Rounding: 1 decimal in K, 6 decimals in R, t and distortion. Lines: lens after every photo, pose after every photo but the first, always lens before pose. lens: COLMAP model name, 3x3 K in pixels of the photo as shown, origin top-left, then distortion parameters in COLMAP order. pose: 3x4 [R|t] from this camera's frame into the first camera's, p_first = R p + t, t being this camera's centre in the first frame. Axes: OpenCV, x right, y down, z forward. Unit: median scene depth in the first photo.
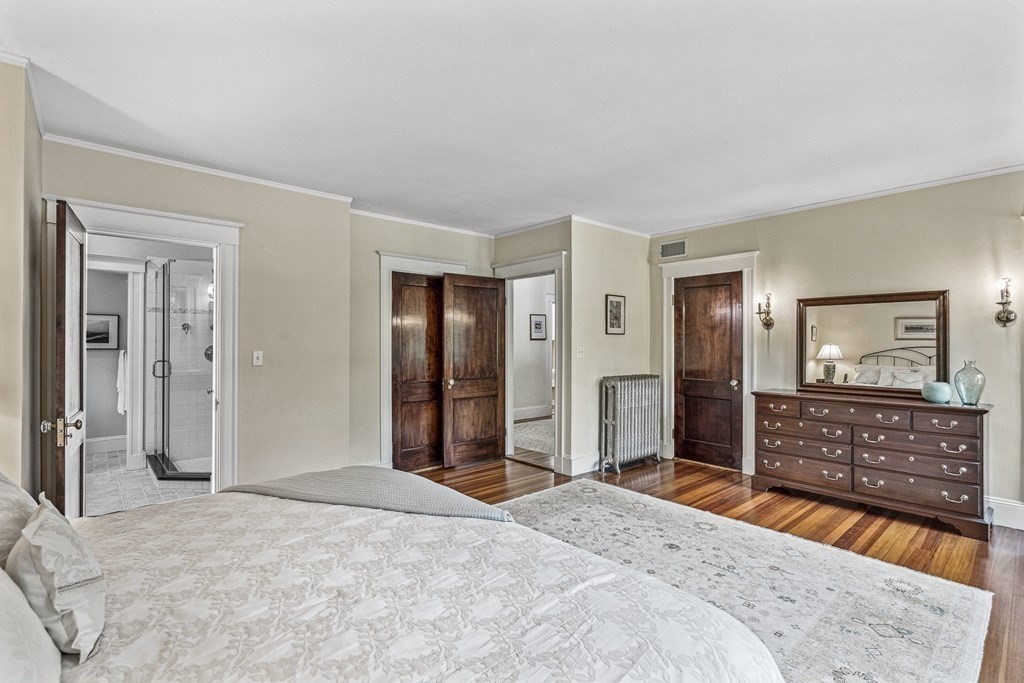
lens RADIAL K [[475.5, 0, 512.5], [0, 475.5, 342.4], [0, 0, 1]] dist [-0.001925, 0.000397]
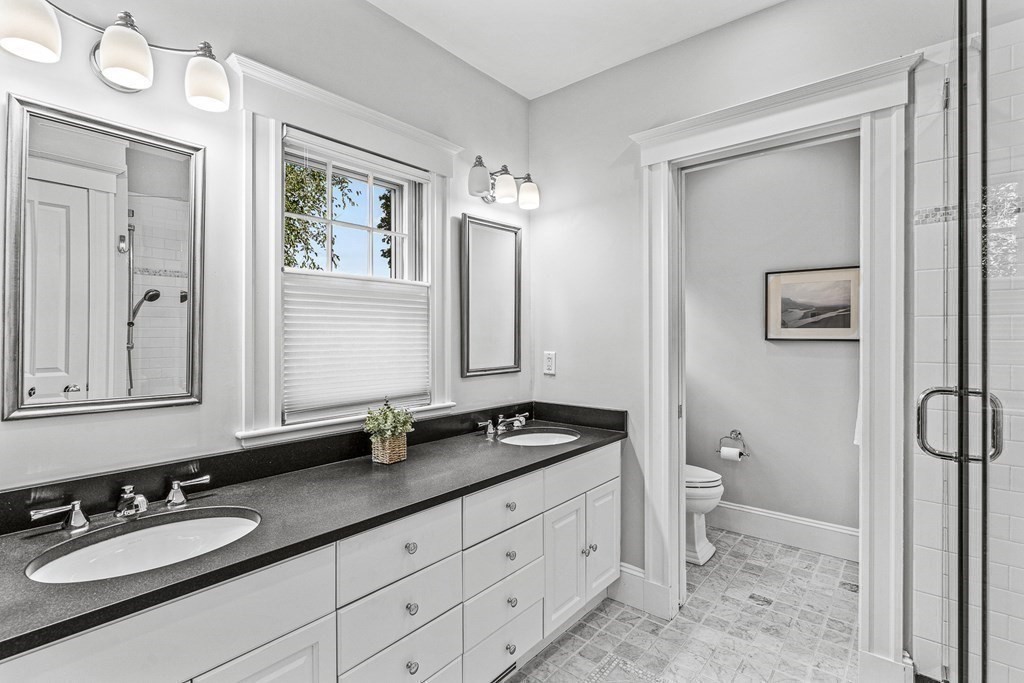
lens RADIAL K [[475.5, 0, 514.5], [0, 475.5, 337.8], [0, 0, 1]] dist [-0.001925, 0.000397]
pose [[0.142396, 0.000899, -0.989809, -0.496405], [0.000317, 0.999999, 0.000954, 0.011780], [0.989810, -0.000450, 0.142395, 0.695049]]
